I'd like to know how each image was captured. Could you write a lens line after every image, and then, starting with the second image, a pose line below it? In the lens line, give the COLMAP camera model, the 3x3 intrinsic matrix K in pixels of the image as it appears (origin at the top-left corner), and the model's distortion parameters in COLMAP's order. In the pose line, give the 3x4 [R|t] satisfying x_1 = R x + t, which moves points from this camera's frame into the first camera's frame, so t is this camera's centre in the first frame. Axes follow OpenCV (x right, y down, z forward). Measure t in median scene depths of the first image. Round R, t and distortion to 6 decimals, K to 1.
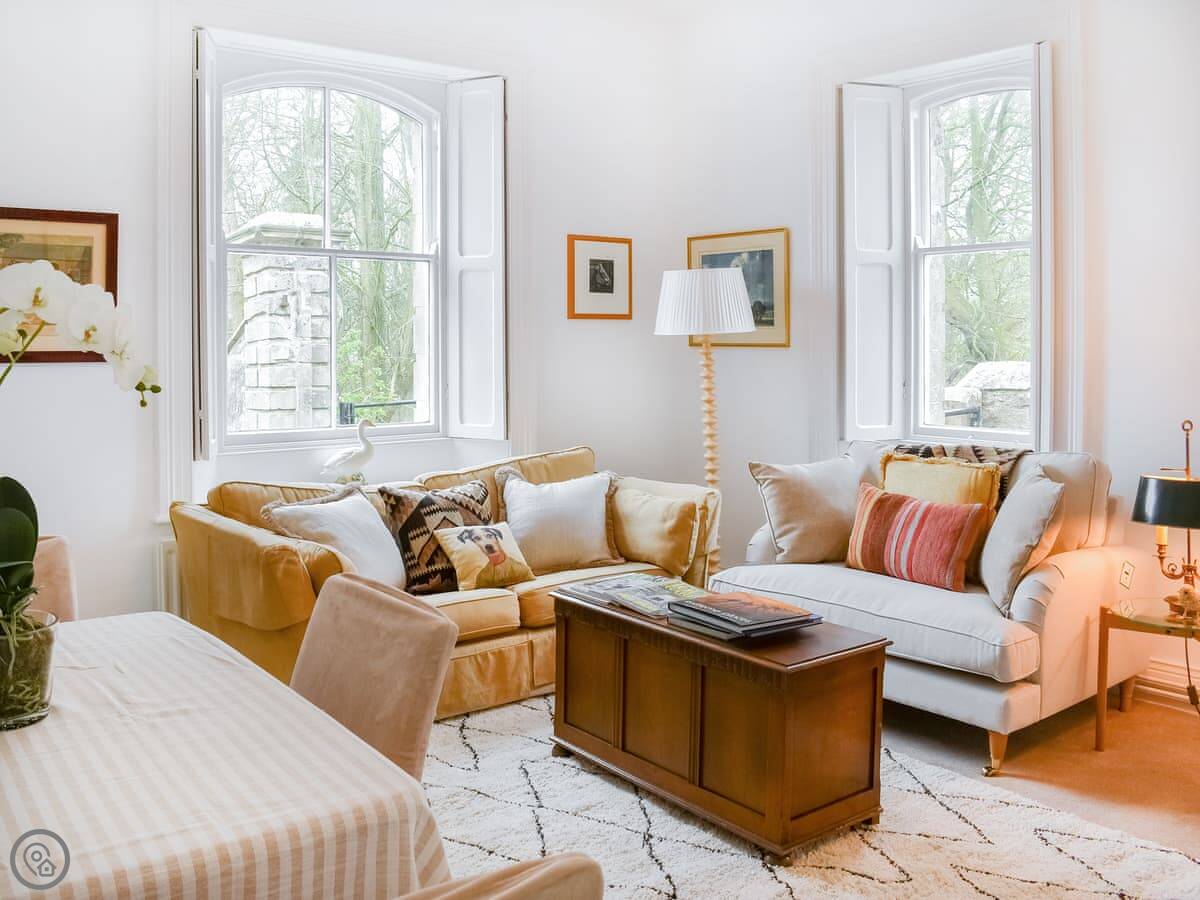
lens RADIAL K [[1110.6, 0, 600.0], [0, 1110.6, 450.0], [0, 0, 1]] dist [-0.098364, 0.000200]
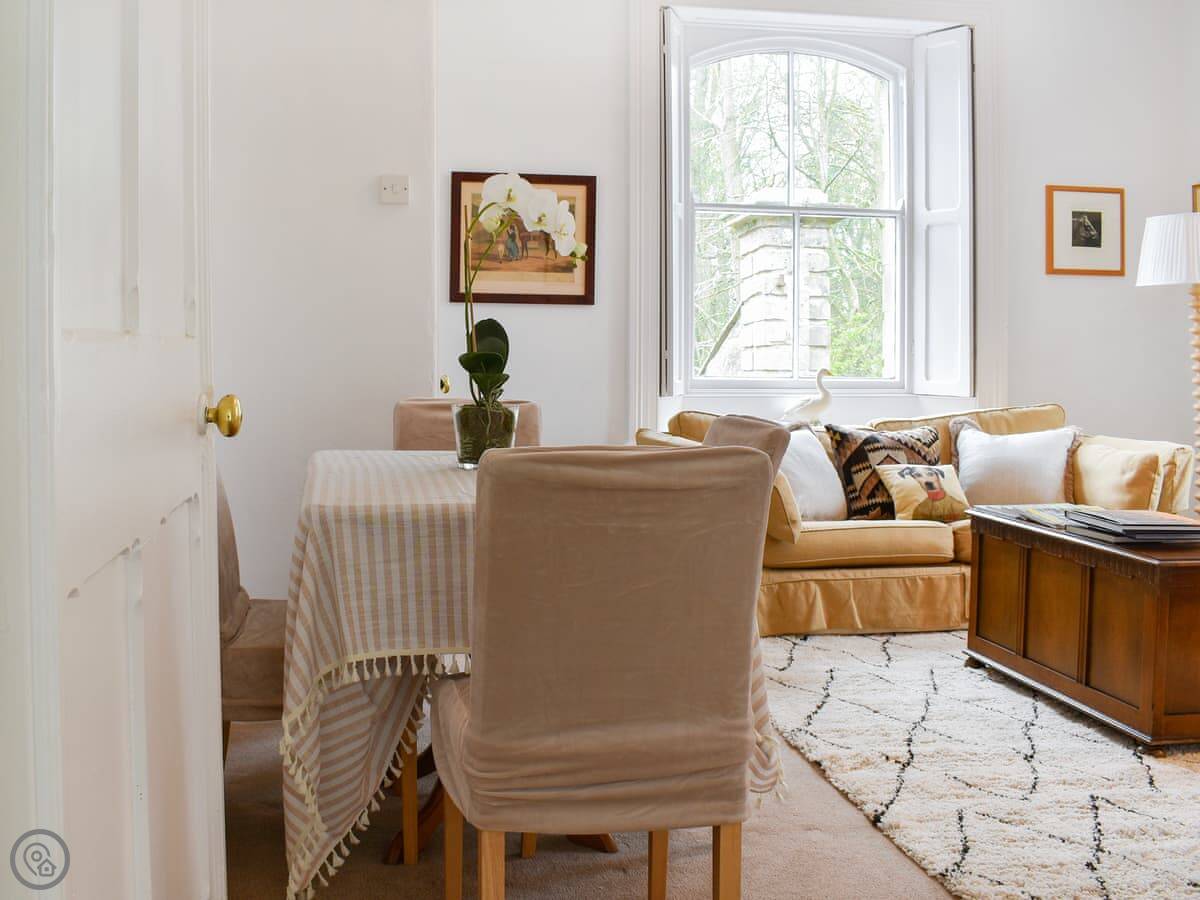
lens RADIAL K [[1186.8, 0, 600.0], [0, 1186.8, 450.0], [0, 0, 1]] dist [-0.102399, 0.009985]
pose [[0.908548, 0.026887, -0.416914, 0.075781], [-0.023473, 0.999636, 0.013316, 0.047746], [0.417120, -0.002312, 0.908849, -0.118985]]
